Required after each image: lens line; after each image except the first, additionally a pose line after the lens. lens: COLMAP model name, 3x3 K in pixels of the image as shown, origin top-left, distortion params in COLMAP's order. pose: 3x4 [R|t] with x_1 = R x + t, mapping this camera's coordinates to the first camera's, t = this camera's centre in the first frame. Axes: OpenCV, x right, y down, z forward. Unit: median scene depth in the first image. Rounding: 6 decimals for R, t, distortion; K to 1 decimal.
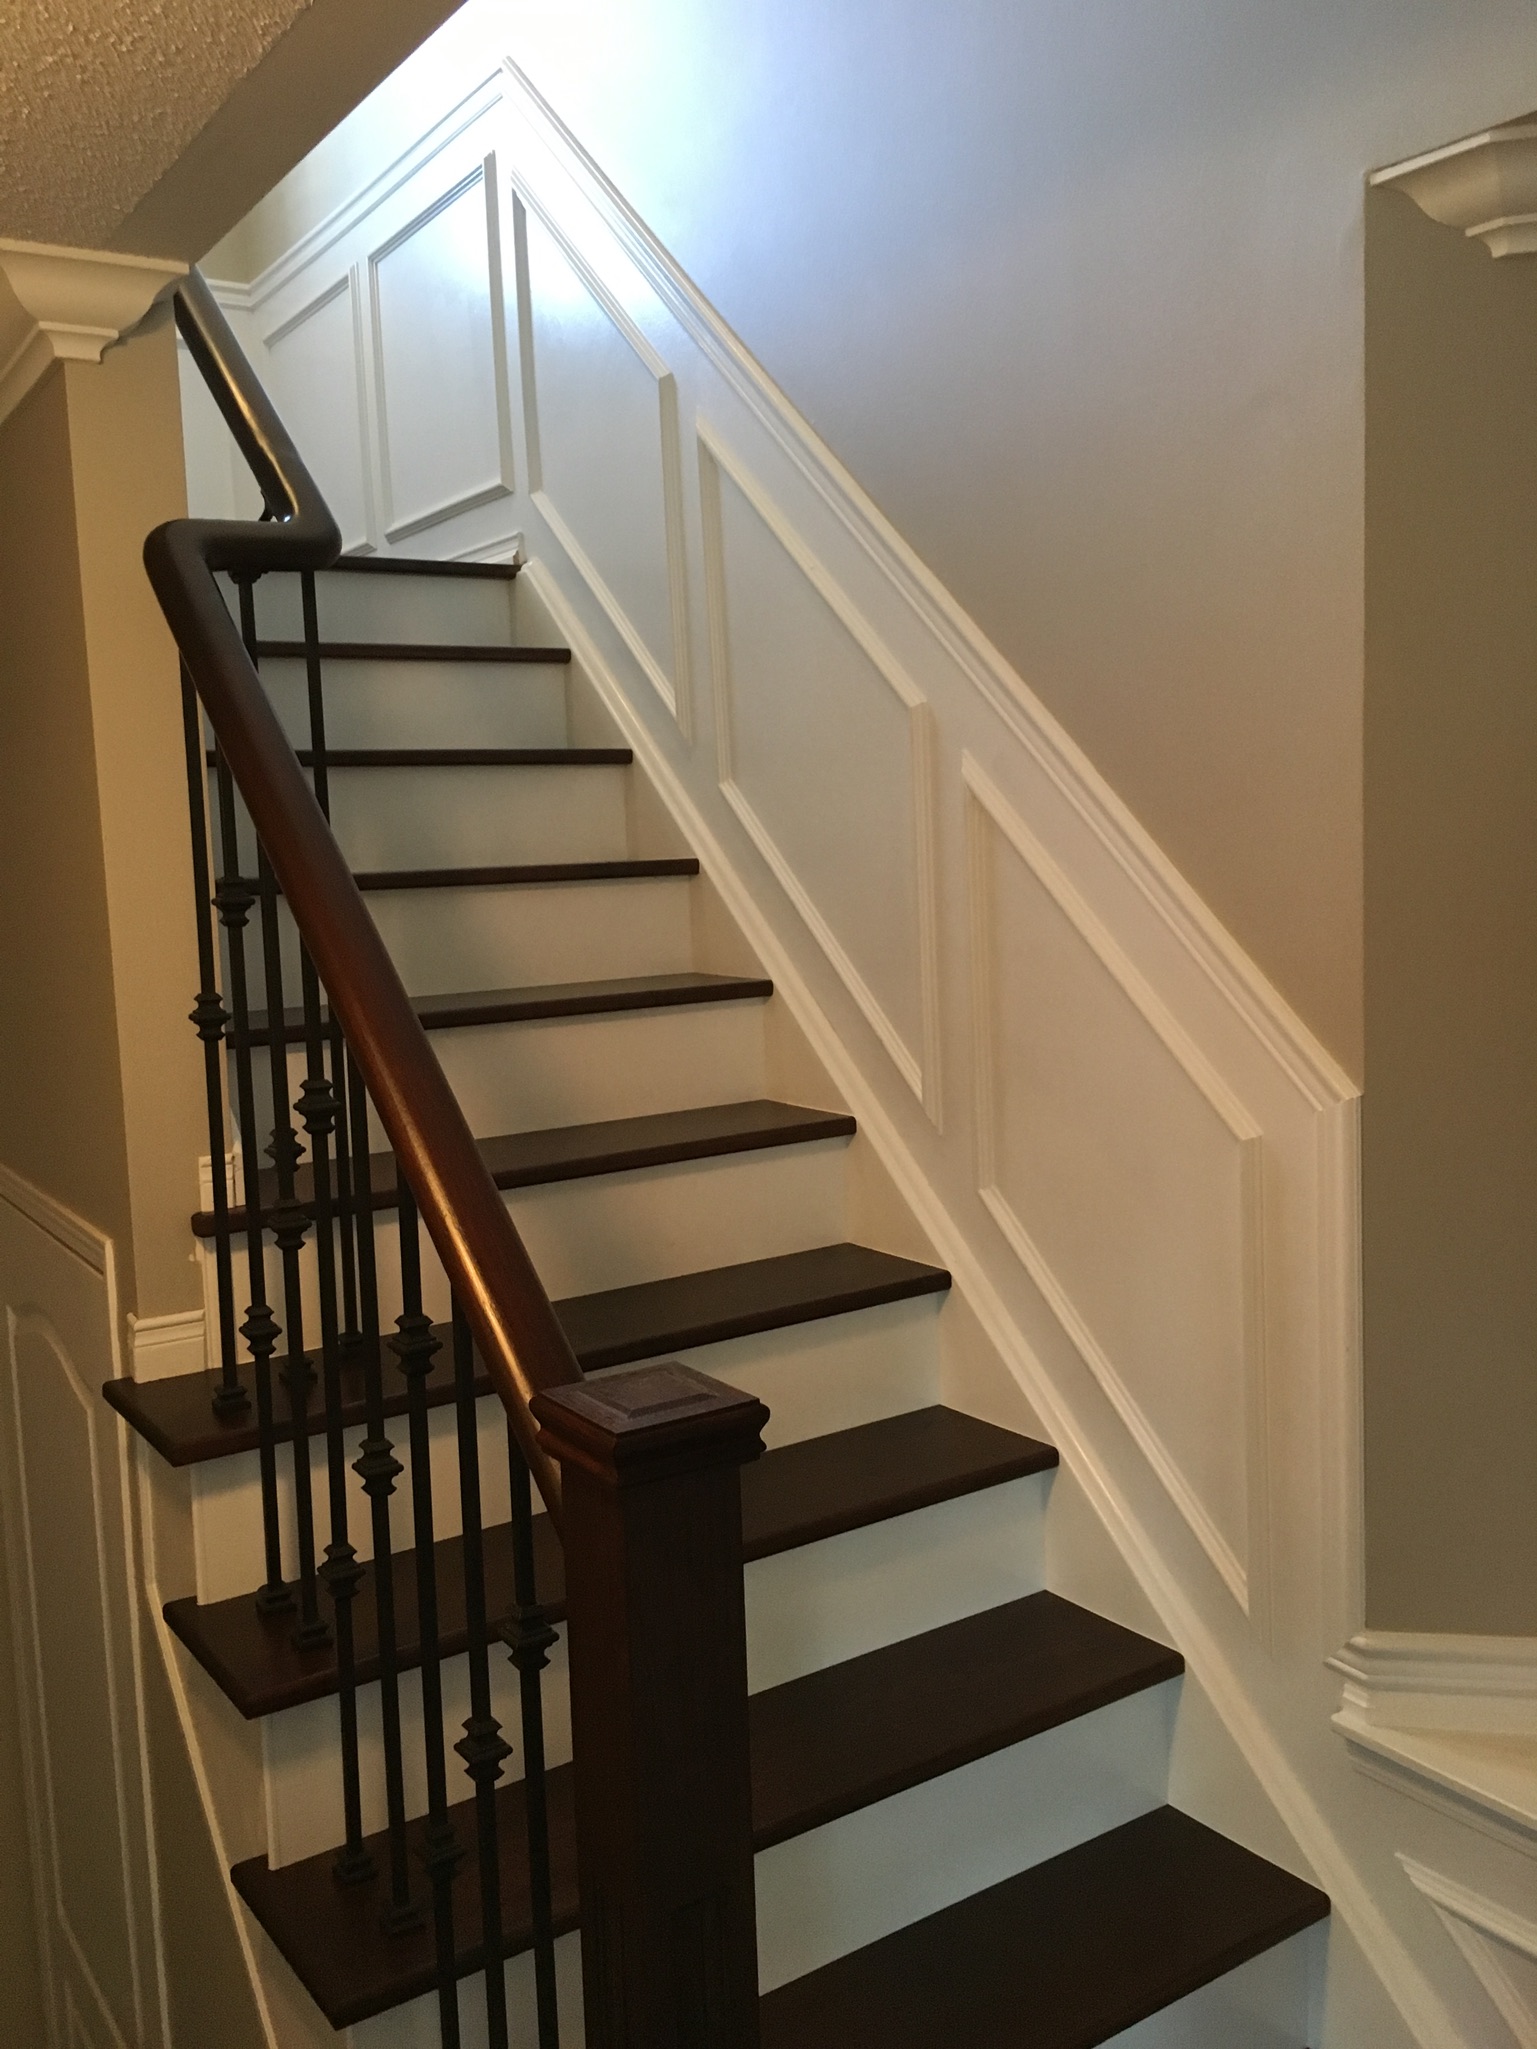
lens RADIAL K [[1741.6, 0, 757.1], [0, 1741.6, 1012.2], [0, 0, 1]] dist [0.079779, -0.109659]
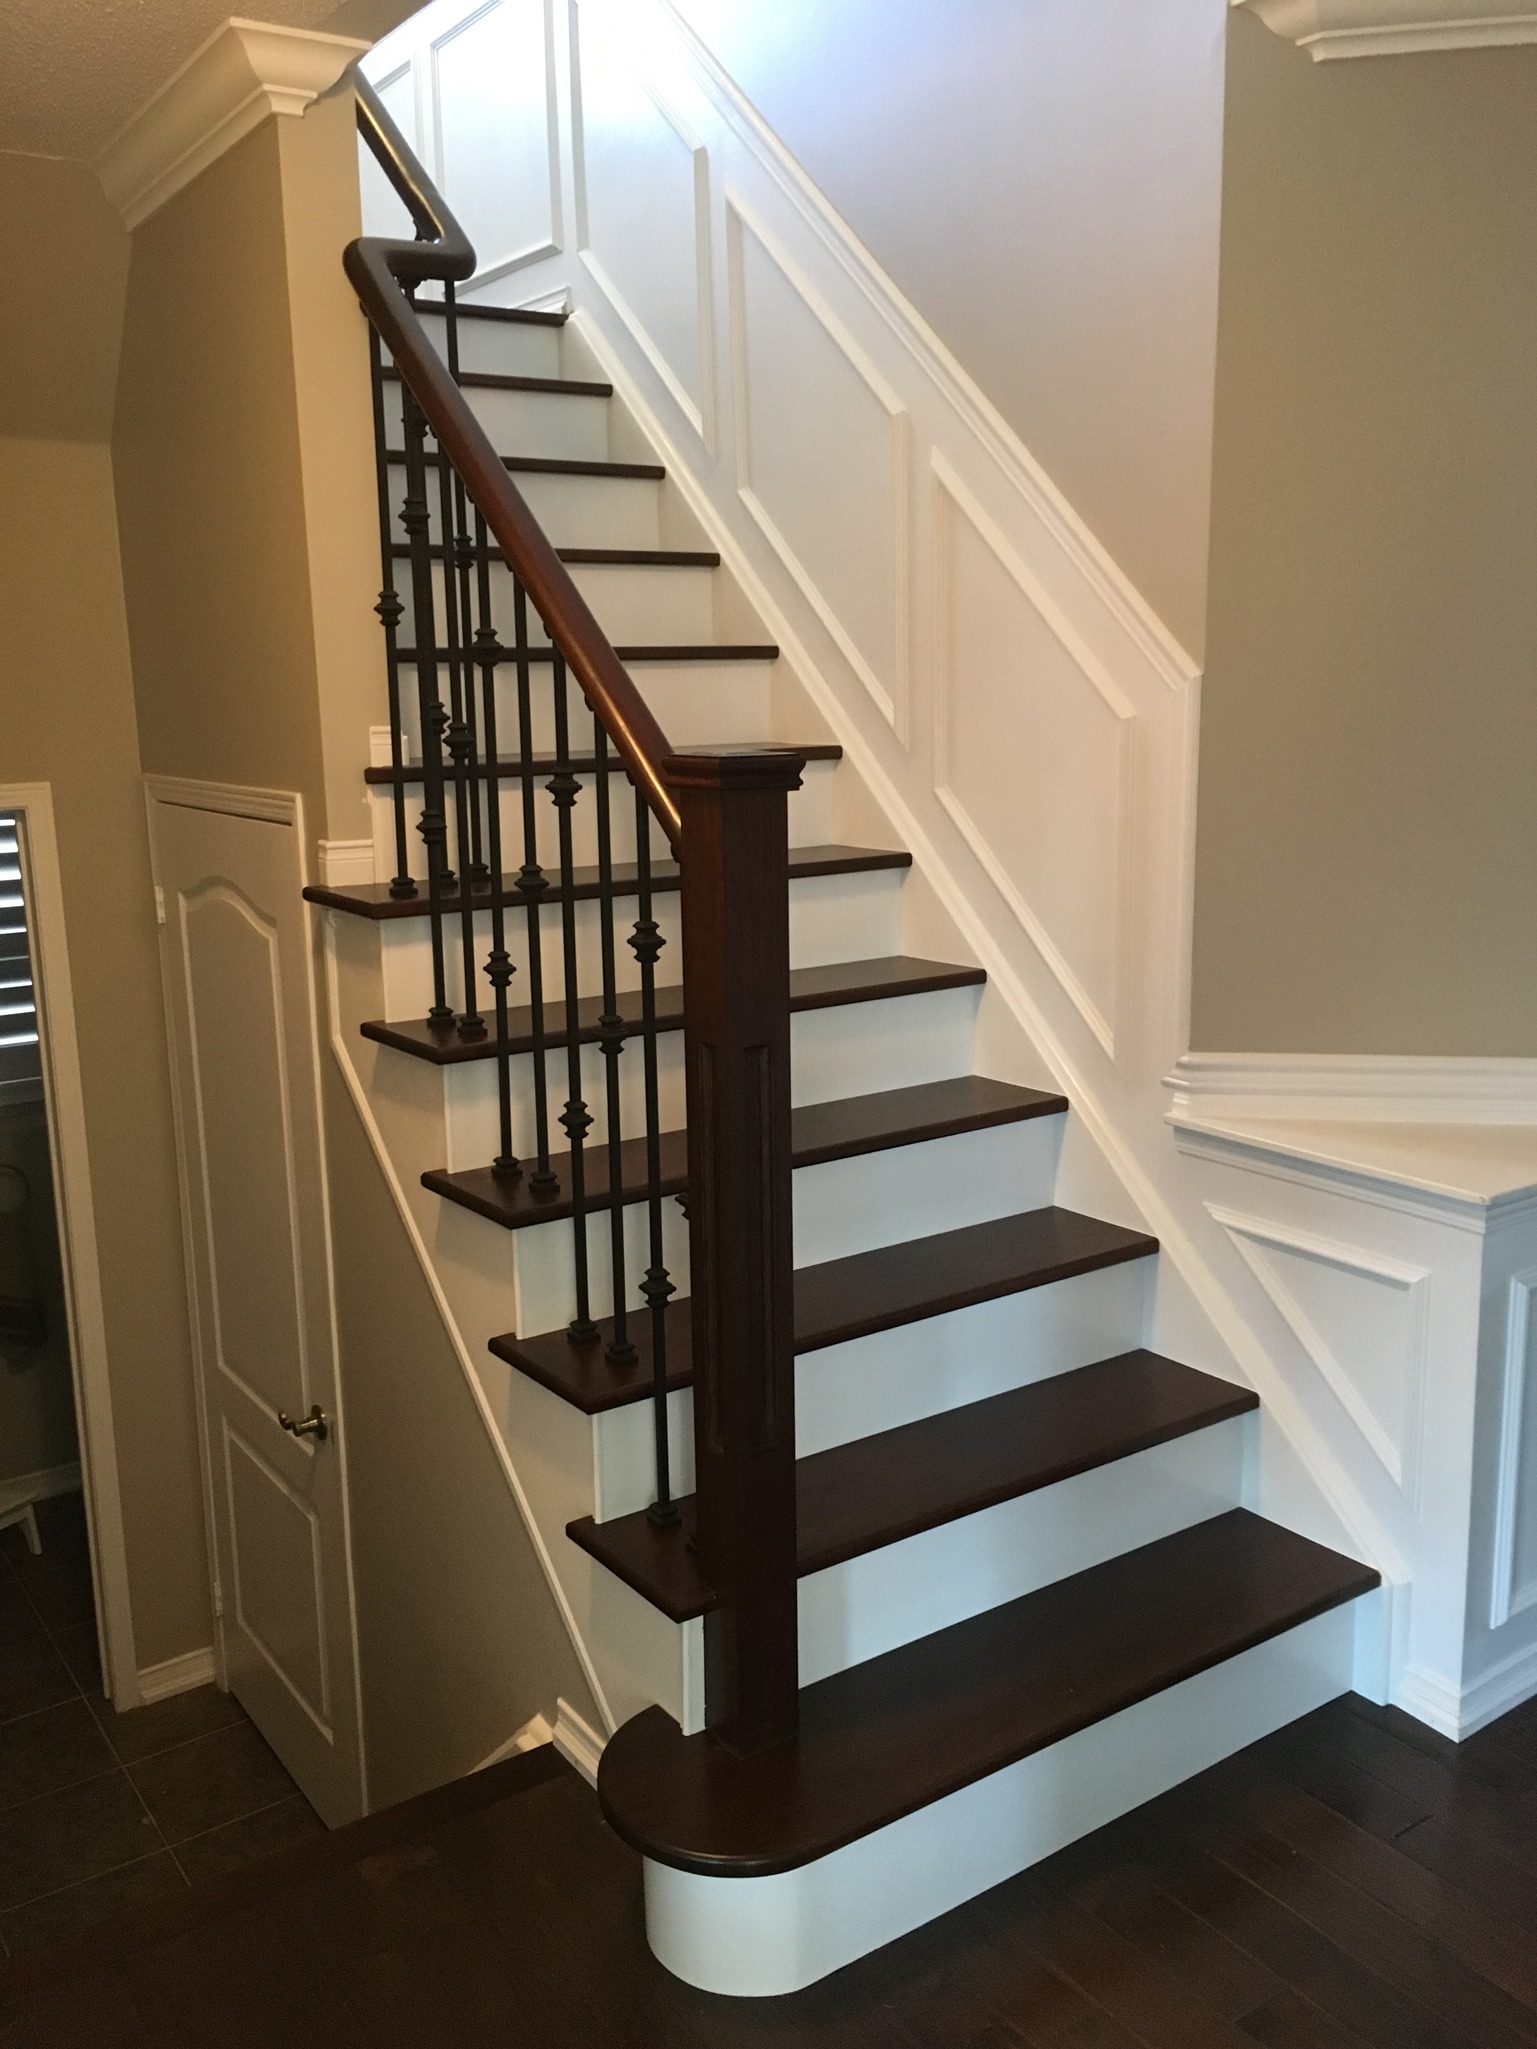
lens RADIAL K [[1741.6, 0, 756.0], [0, 1741.6, 1017.1], [0, 0, 1]] dist [0.079779, -0.109659]
pose [[0.999671, 0.014534, 0.021152, -0.040203], [-0.016416, 0.995652, 0.091697, 0.176731], [-0.019727, -0.092014, 0.995562, -0.391256]]
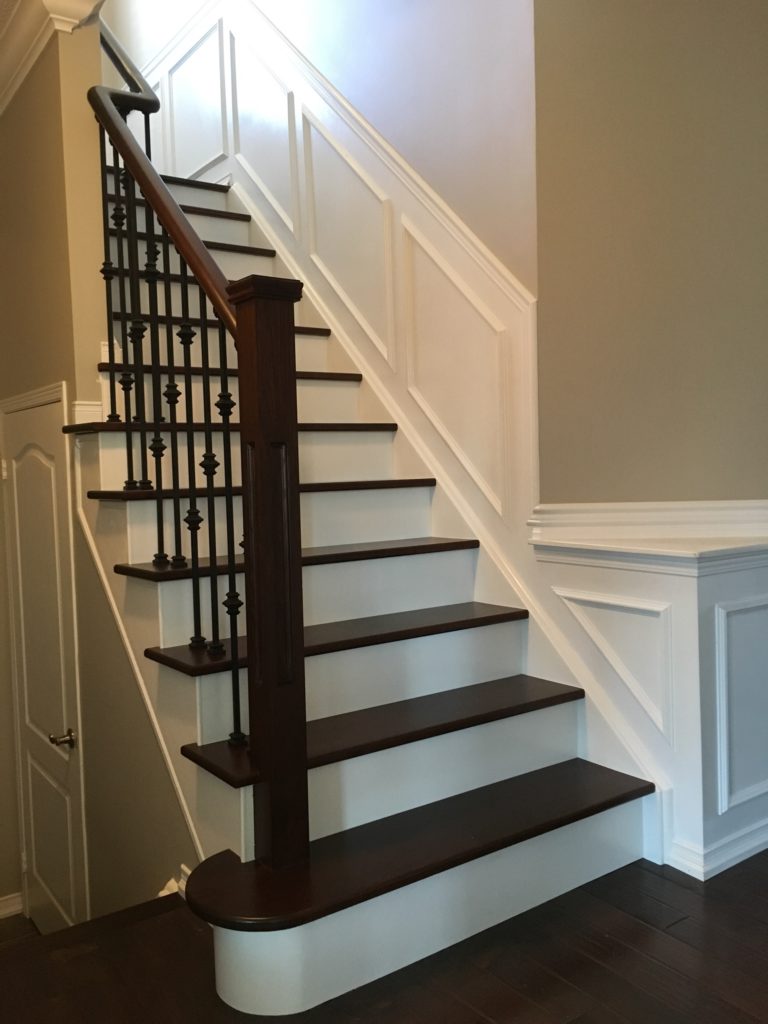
lens RADIAL K [[870.4, 0, 378.2], [0, 870.4, 509.4], [0, 0, 1]] dist [0.079779, -0.109659]
pose [[0.999495, 0.007800, 0.030811, 0.052260], [-0.006341, 0.998866, -0.047192, 0.384319], [-0.031144, 0.046973, 0.998411, -0.292963]]
